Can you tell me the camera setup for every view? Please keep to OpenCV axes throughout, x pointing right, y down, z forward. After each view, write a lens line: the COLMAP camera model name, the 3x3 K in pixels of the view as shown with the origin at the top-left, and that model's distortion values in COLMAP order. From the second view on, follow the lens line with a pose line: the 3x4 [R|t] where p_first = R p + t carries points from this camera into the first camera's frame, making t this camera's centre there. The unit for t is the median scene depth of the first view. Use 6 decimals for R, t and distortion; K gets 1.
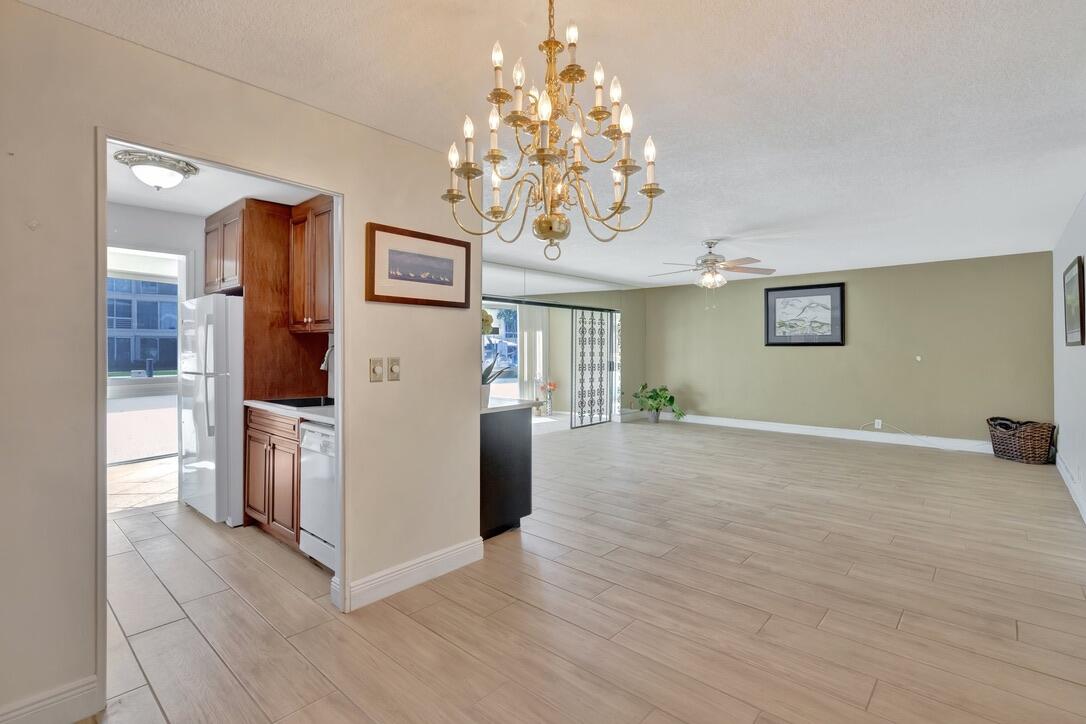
lens RADIAL K [[507.1, 0, 539.9], [0, 507.1, 350.4], [0, 0, 1]] dist [-0.009973, -0.000083]
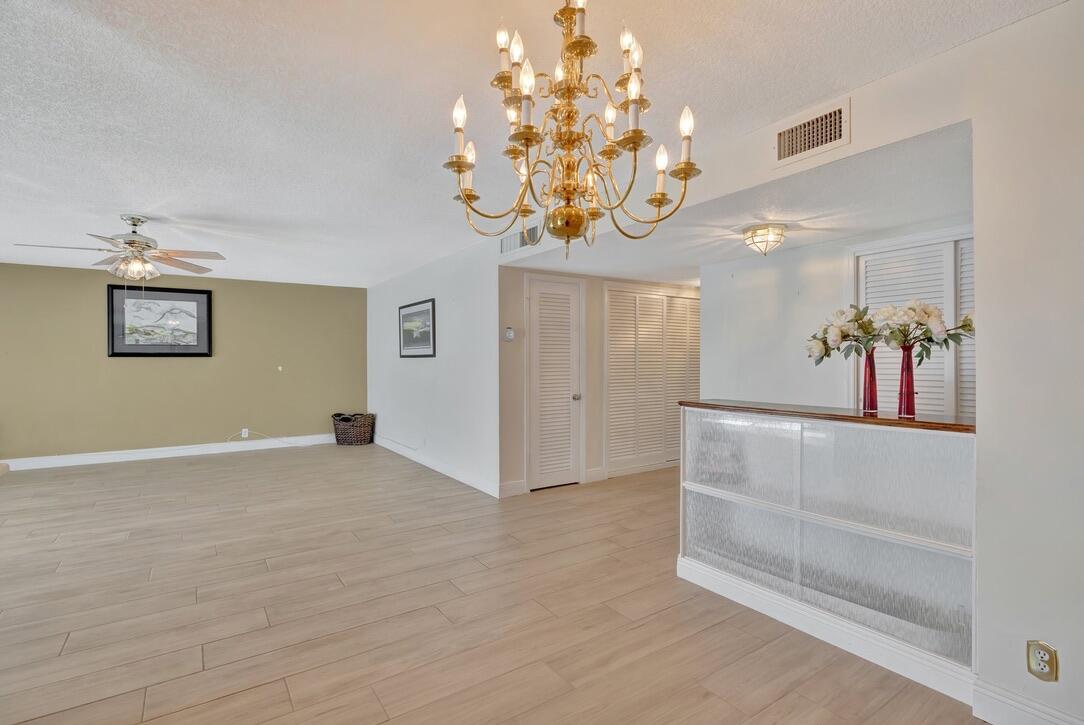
lens RADIAL K [[506.2, 0, 535.7], [0, 506.2, 364.1], [0, 0, 1]] dist [-0.009973, -0.000083]
pose [[0.245003, -0.010002, 0.969471, -0.243764], [0.005197, 0.999946, 0.009003, -0.000974], [-0.969508, 0.002832, 0.245041, 0.240348]]
